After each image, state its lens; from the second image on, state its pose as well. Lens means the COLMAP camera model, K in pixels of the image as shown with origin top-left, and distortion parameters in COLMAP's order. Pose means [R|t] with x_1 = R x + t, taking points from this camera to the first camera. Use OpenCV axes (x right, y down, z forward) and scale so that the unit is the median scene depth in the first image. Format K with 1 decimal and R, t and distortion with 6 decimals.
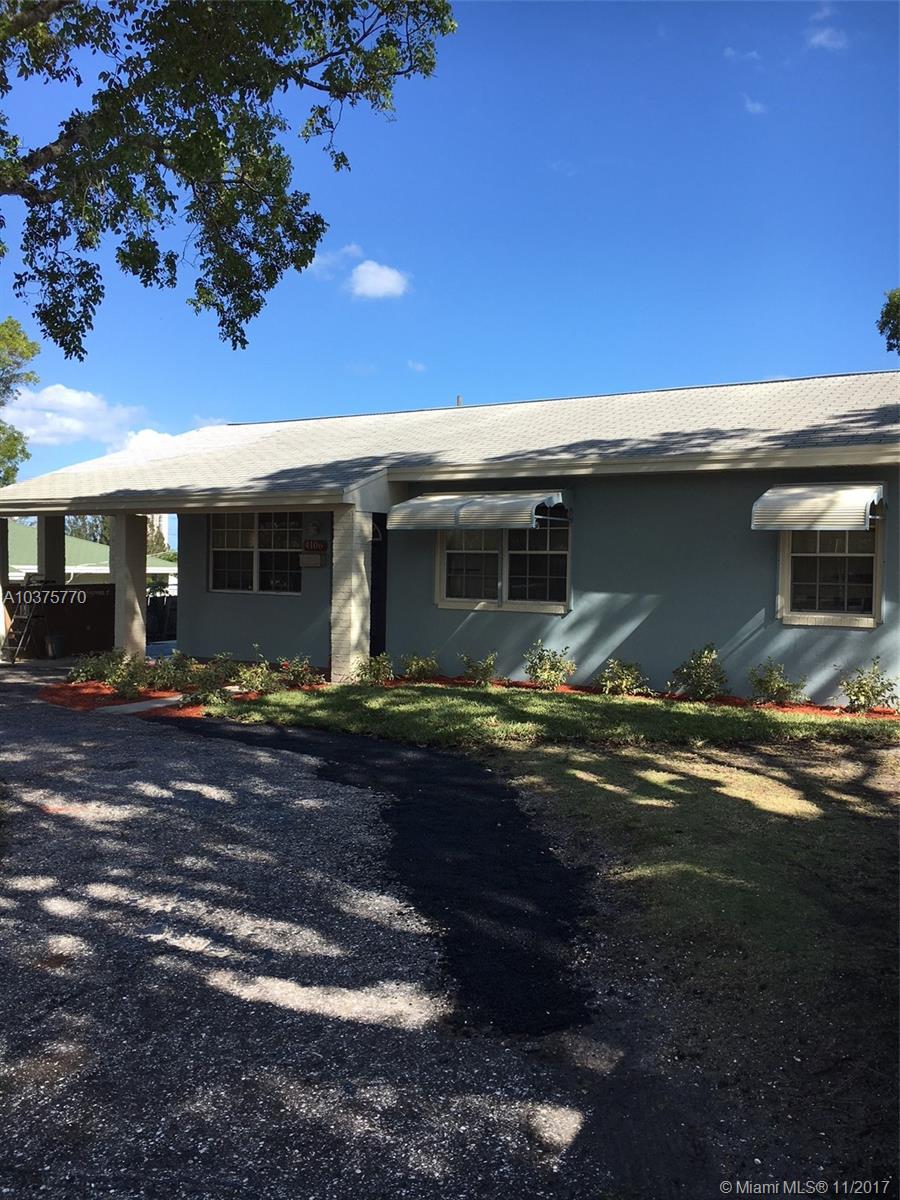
lens RADIAL K [[995.4, 0, 450.0], [0, 995.4, 600.0], [0, 0, 1]] dist [0.079441, -0.125077]
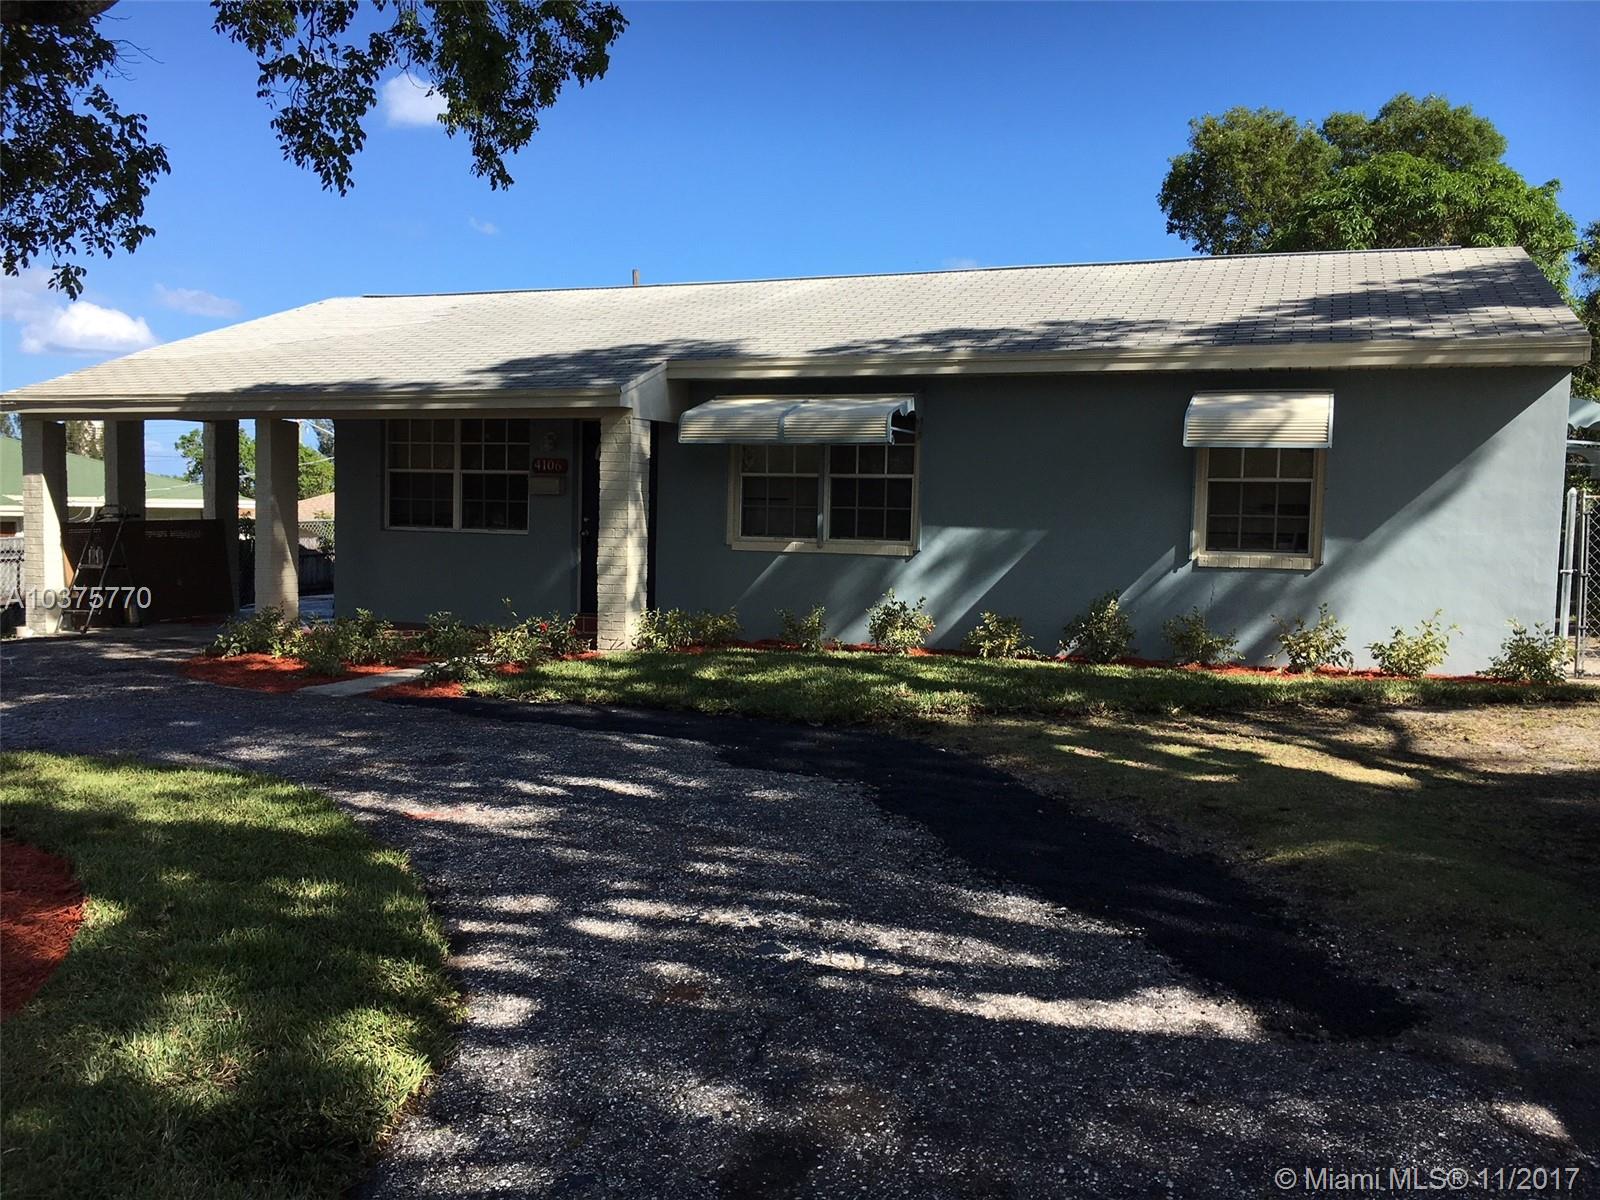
lens RADIAL K [[1325.2, 0, 800.0], [0, 1325.2, 600.0], [0, 0, 1]] dist [0.064706, -0.082977]
pose [[0.984197, -0.009050, 0.176845, -0.175165], [0.002369, 0.999277, 0.037956, 0.010016], [-0.177061, -0.036937, 0.983507, 0.005455]]
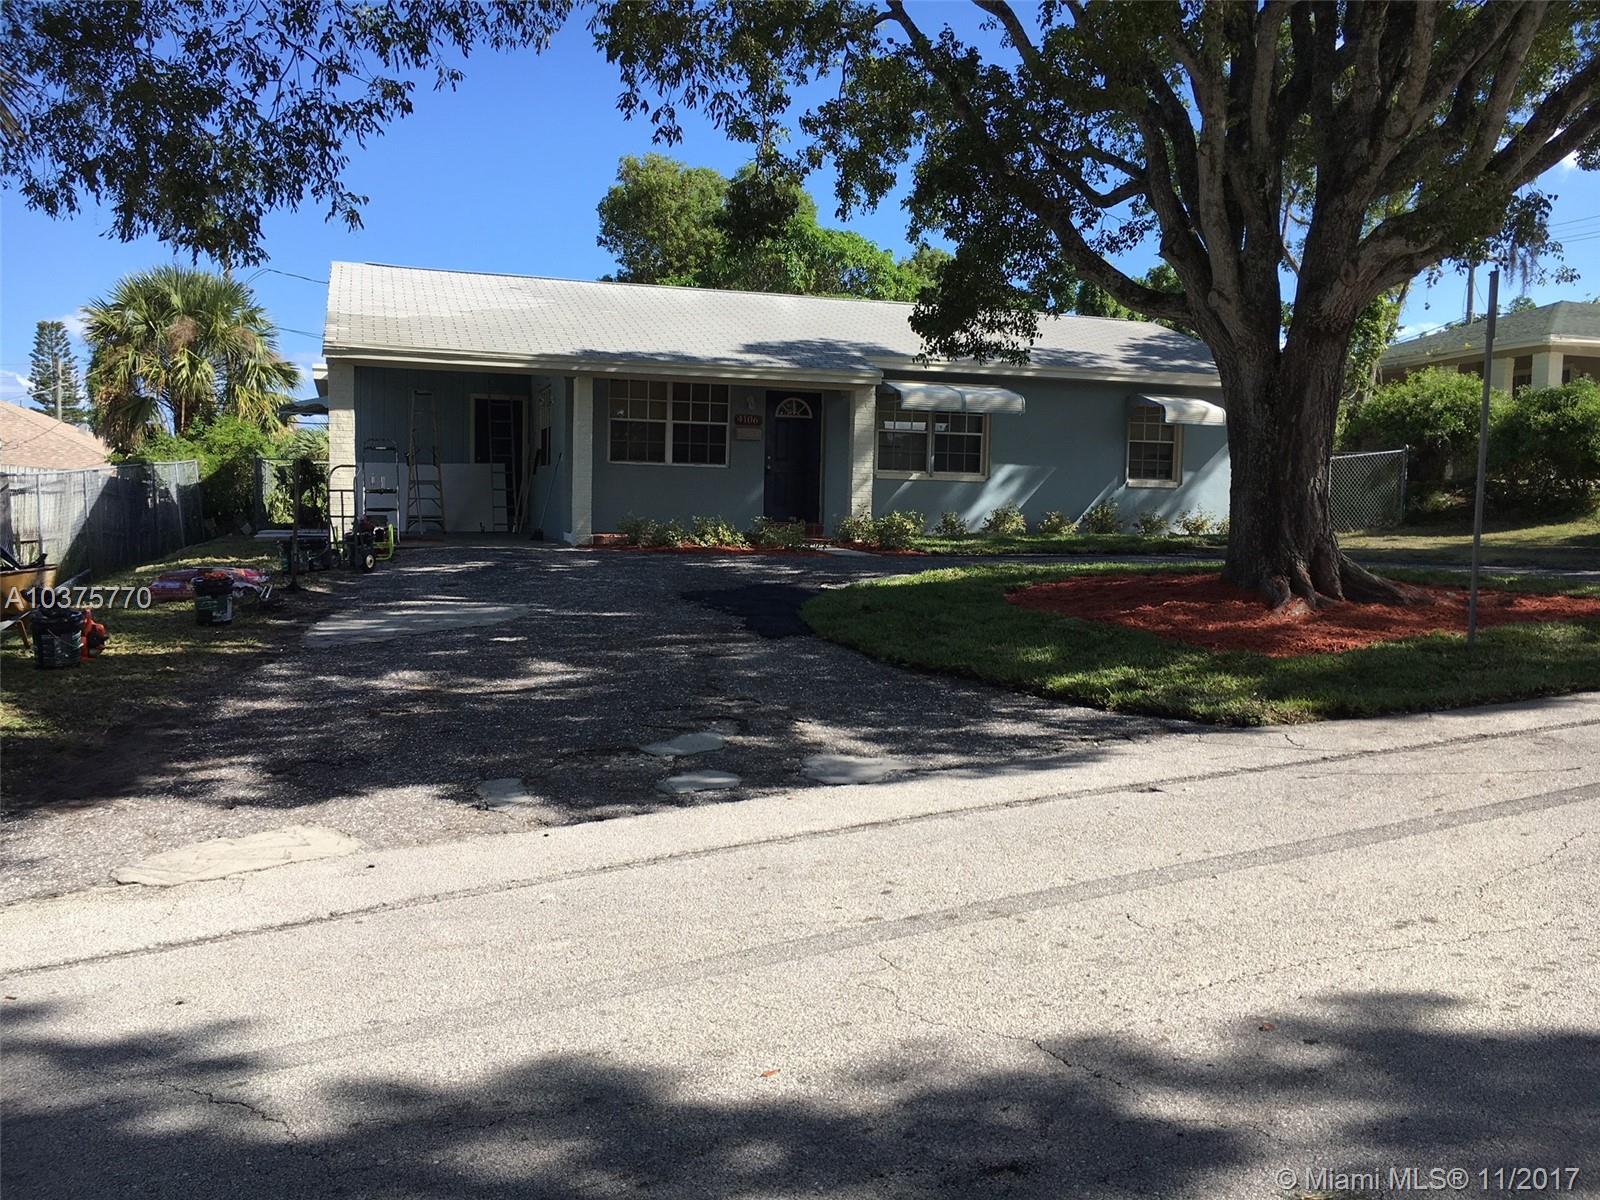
lens RADIAL K [[1357.4, 0, 800.0], [0, 1357.4, 600.0], [0, 0, 1]] dist [-0.002545, -0.011143]
pose [[0.656667, -0.050370, 0.752497, -1.612579], [0.013372, 0.998388, 0.055160, 0.077420], [-0.754062, -0.026159, 0.656282, 0.014905]]
